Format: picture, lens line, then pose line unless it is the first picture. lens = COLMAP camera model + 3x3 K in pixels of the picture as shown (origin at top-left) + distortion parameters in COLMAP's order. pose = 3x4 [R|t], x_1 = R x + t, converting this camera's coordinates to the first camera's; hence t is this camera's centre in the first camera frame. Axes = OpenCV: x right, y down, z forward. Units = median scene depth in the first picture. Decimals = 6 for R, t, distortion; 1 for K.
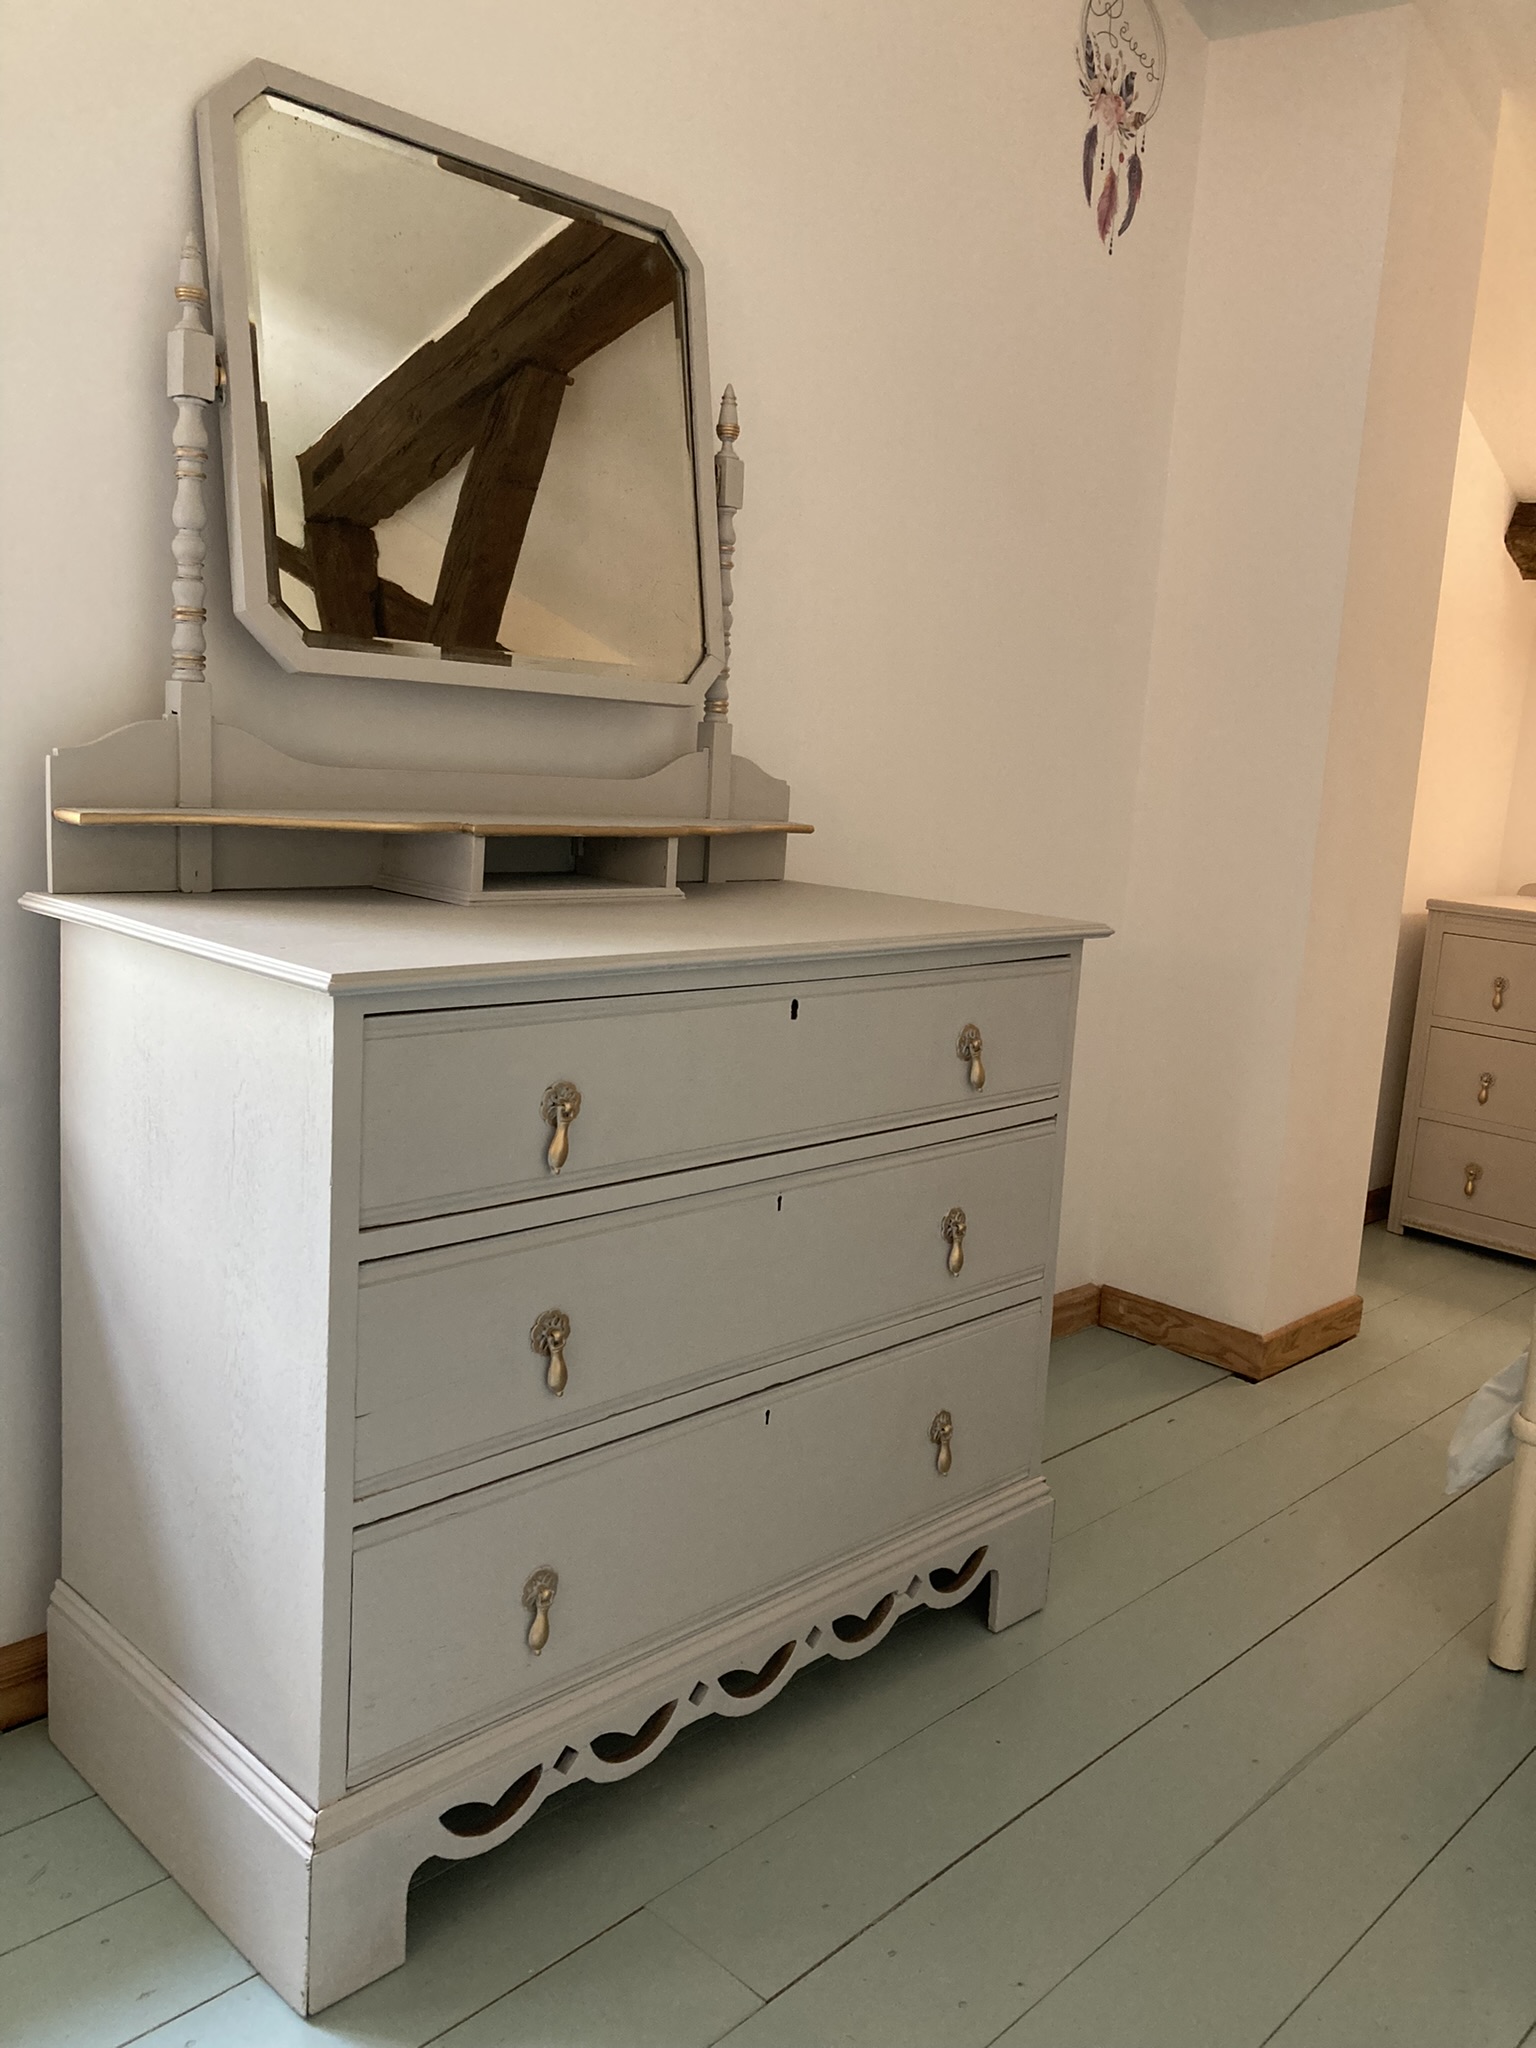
lens RADIAL K [[1658.6, 0, 762.0], [0, 1658.6, 1017.2], [0, 0, 1]] dist [0.006064, -0.005566]
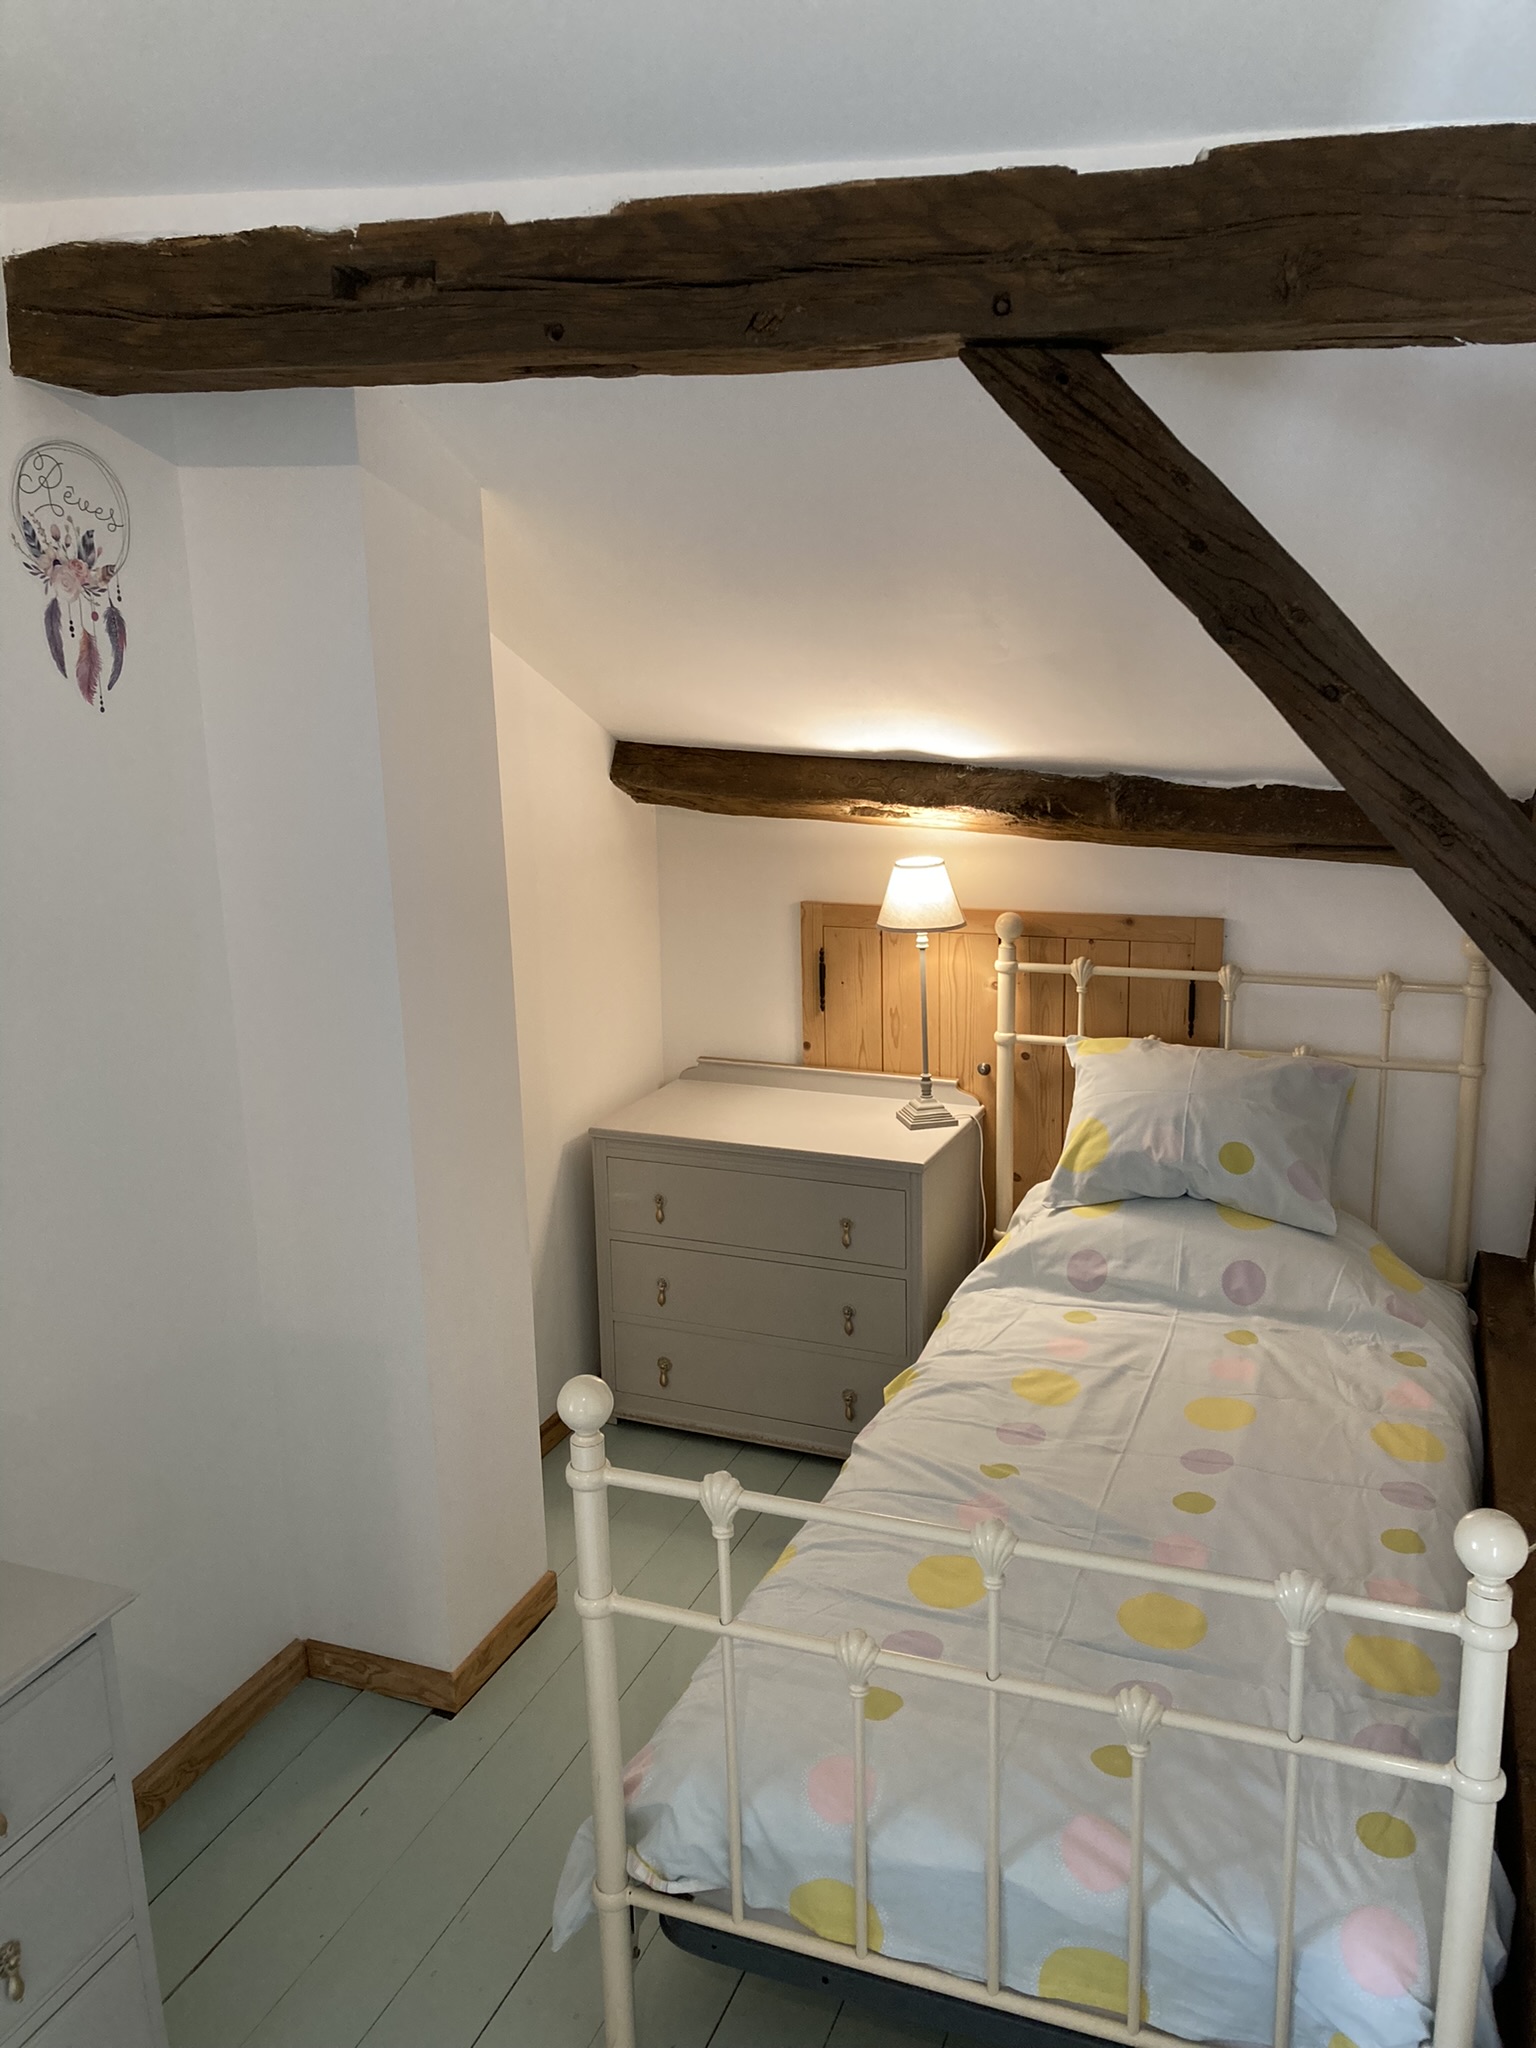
lens RADIAL K [[1658.6, 0, 761.2], [0, 1658.6, 1014.9], [0, 0, 1]] dist [0.006064, -0.005566]
pose [[0.921818, -0.169312, 0.348689, 0.196742], [0.143048, 0.984656, 0.099946, -0.327558], [-0.360261, -0.042253, 0.931894, -0.057421]]
